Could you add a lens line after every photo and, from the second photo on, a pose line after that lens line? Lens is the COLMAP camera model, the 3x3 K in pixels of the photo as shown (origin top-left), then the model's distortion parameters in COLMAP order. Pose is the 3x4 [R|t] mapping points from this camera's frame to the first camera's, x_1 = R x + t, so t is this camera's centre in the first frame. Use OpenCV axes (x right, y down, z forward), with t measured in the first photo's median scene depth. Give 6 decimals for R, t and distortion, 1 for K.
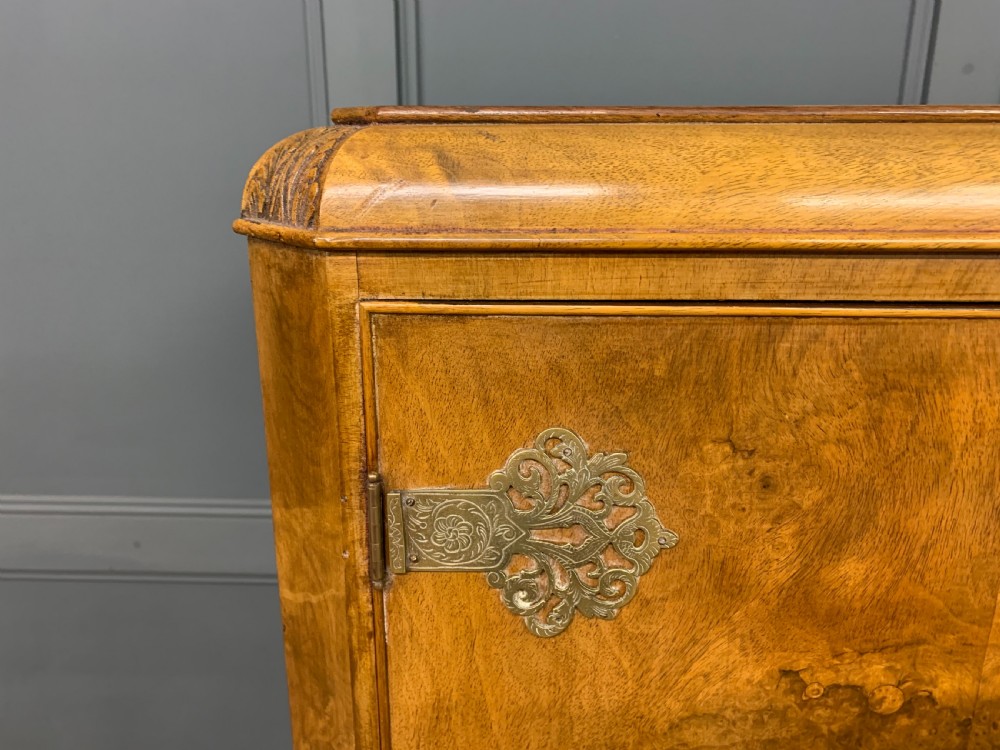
lens RADIAL K [[768.1, 0, 519.4], [0, 768.1, 375.0], [0, 0, 1]] dist [0.050092, -0.033301]
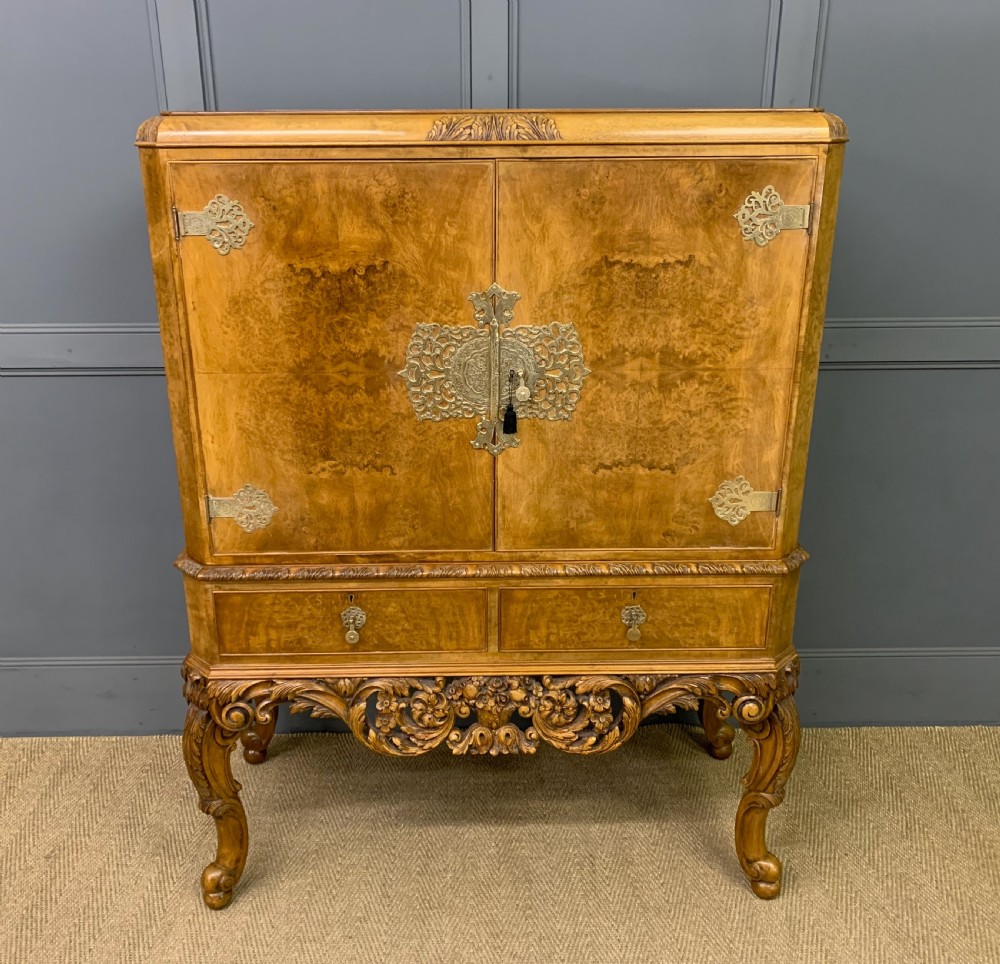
lens RADIAL K [[986.1, 0, 471.9], [0, 986.1, 471.2], [0, 0, 1]] dist [0.041888, 0.000000]
pose [[0.999409, -0.022614, 0.025896, 1.166464], [0.021017, 0.997954, 0.060382, 1.197471], [-0.027208, -0.059803, 0.997839, -4.176391]]
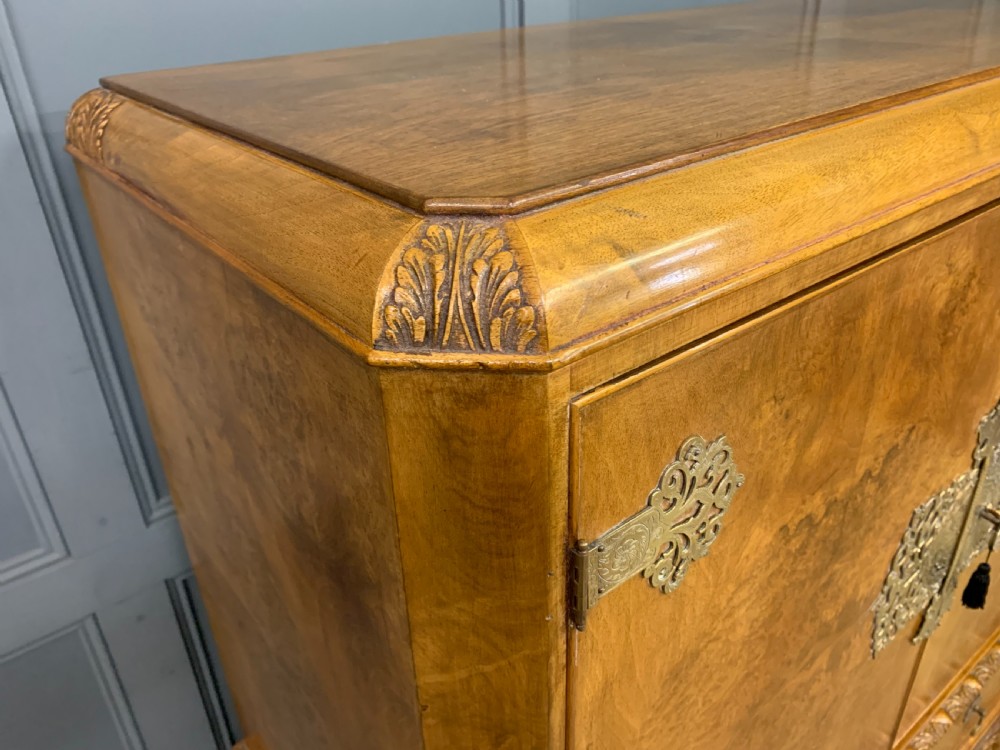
lens RADIAL K [[768.1, 0, 507.3], [0, 768.1, 372.0], [0, 0, 1]] dist [0.050092, -0.033301]
pose [[0.764493, -0.336219, 0.550008, -0.772911], [0.215543, 0.937426, 0.273449, -0.405518], [-0.607530, -0.090500, 0.789124, 0.234287]]
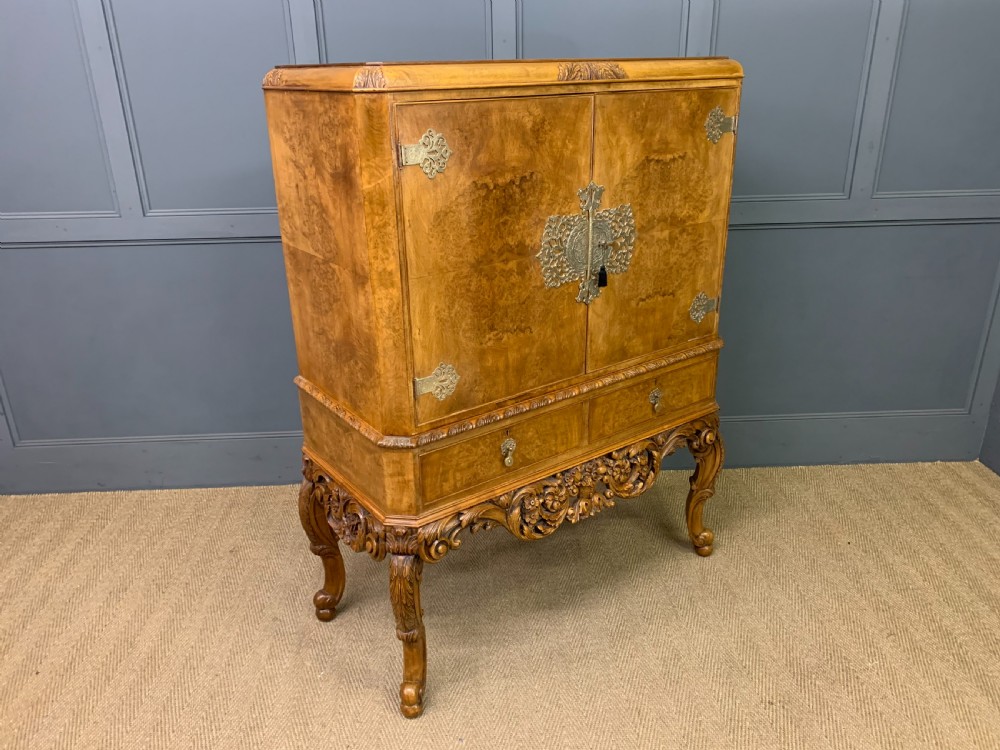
lens RADIAL K [[768.1, 0, 494.1], [0, 768.1, 382.5], [0, 0, 1]] dist [0.050092, -0.033301]
pose [[0.797049, -0.248642, 0.550354, -2.718044], [0.196437, 0.968496, 0.153063, 0.954526], [-0.571073, -0.013889, 0.820782, -3.285440]]
